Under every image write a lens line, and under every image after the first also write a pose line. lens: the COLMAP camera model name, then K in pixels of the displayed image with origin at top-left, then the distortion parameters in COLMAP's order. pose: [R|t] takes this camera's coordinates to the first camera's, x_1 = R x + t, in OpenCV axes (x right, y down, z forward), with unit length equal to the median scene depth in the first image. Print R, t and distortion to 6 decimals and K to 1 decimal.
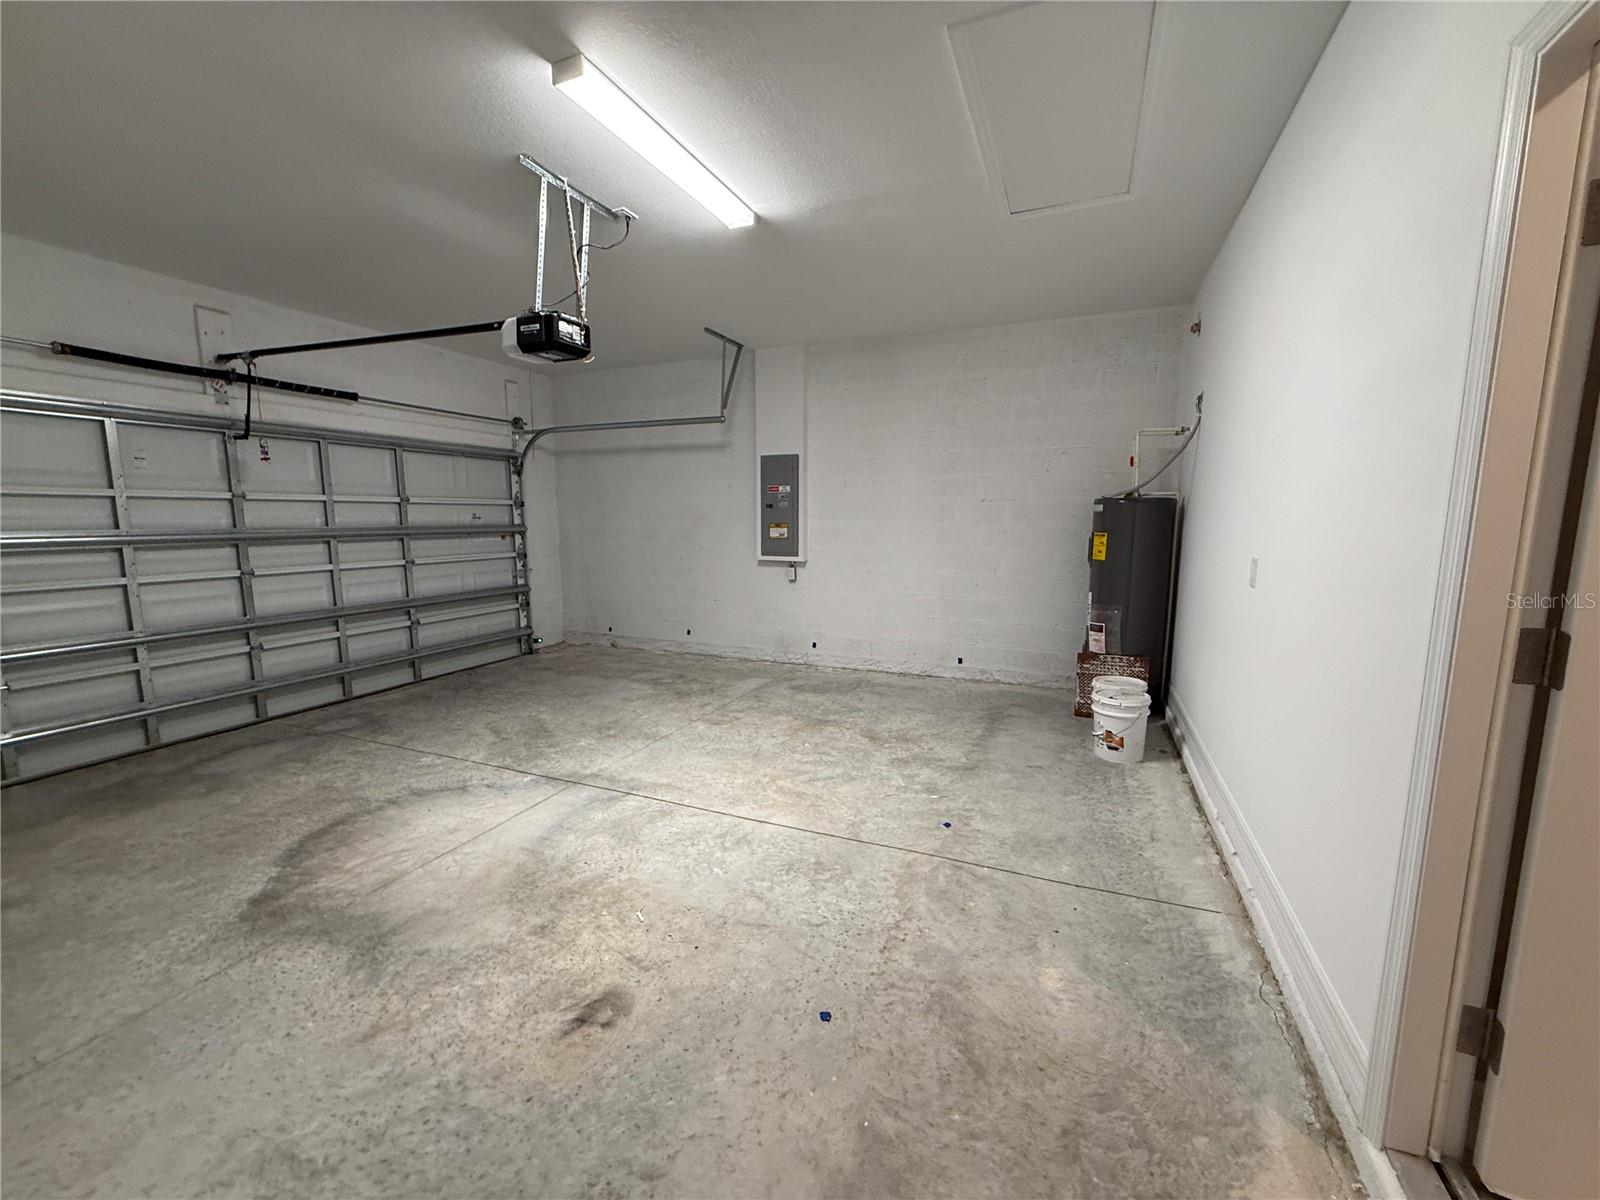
lens RADIAL K [[639.7, 0, 792.0], [0, 639.7, 606.1], [0, 0, 1]] dist [-0.000207, 0.000495]
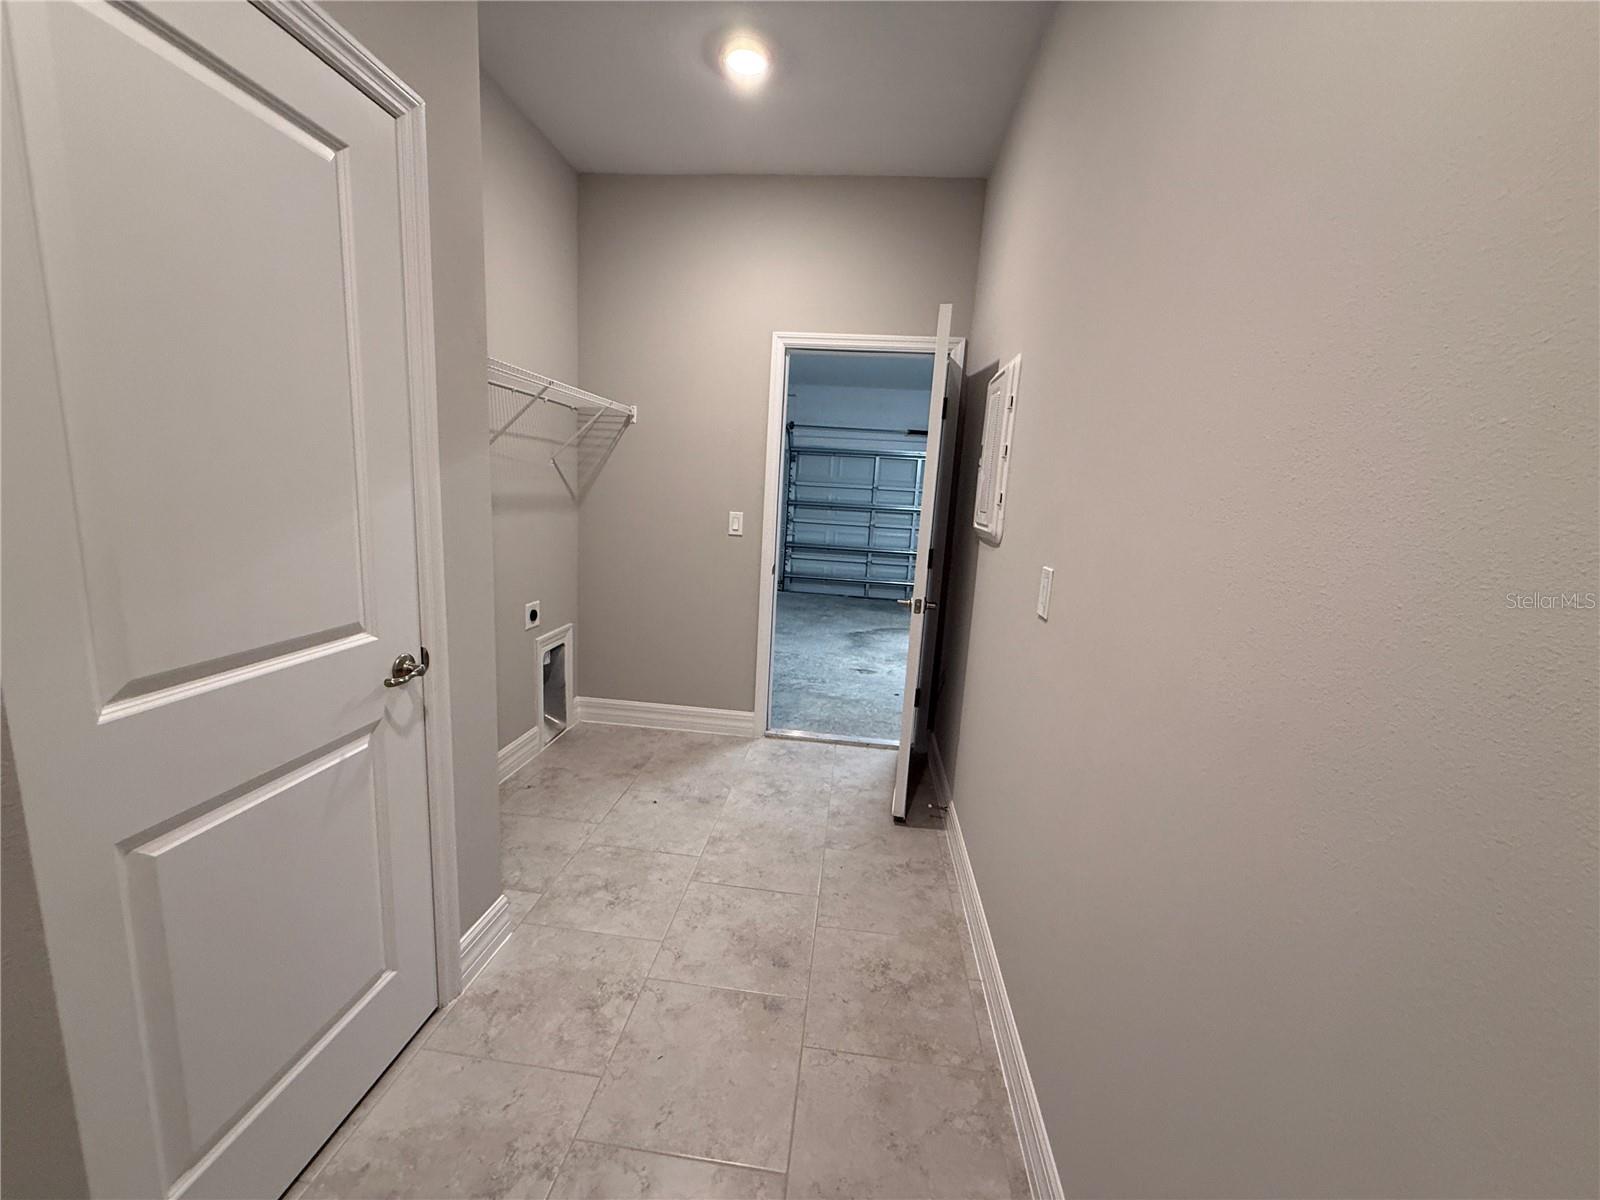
lens RADIAL K [[639.7, 0, 795.3], [0, 639.7, 608.3], [0, 0, 1]] dist [-0.000207, 0.000495]
pose [[0.308441, 0.203352, -0.929253, 2.117970], [-0.210190, 0.967306, 0.141913, 0.017272], [0.927731, 0.151548, 0.341099, -0.301652]]
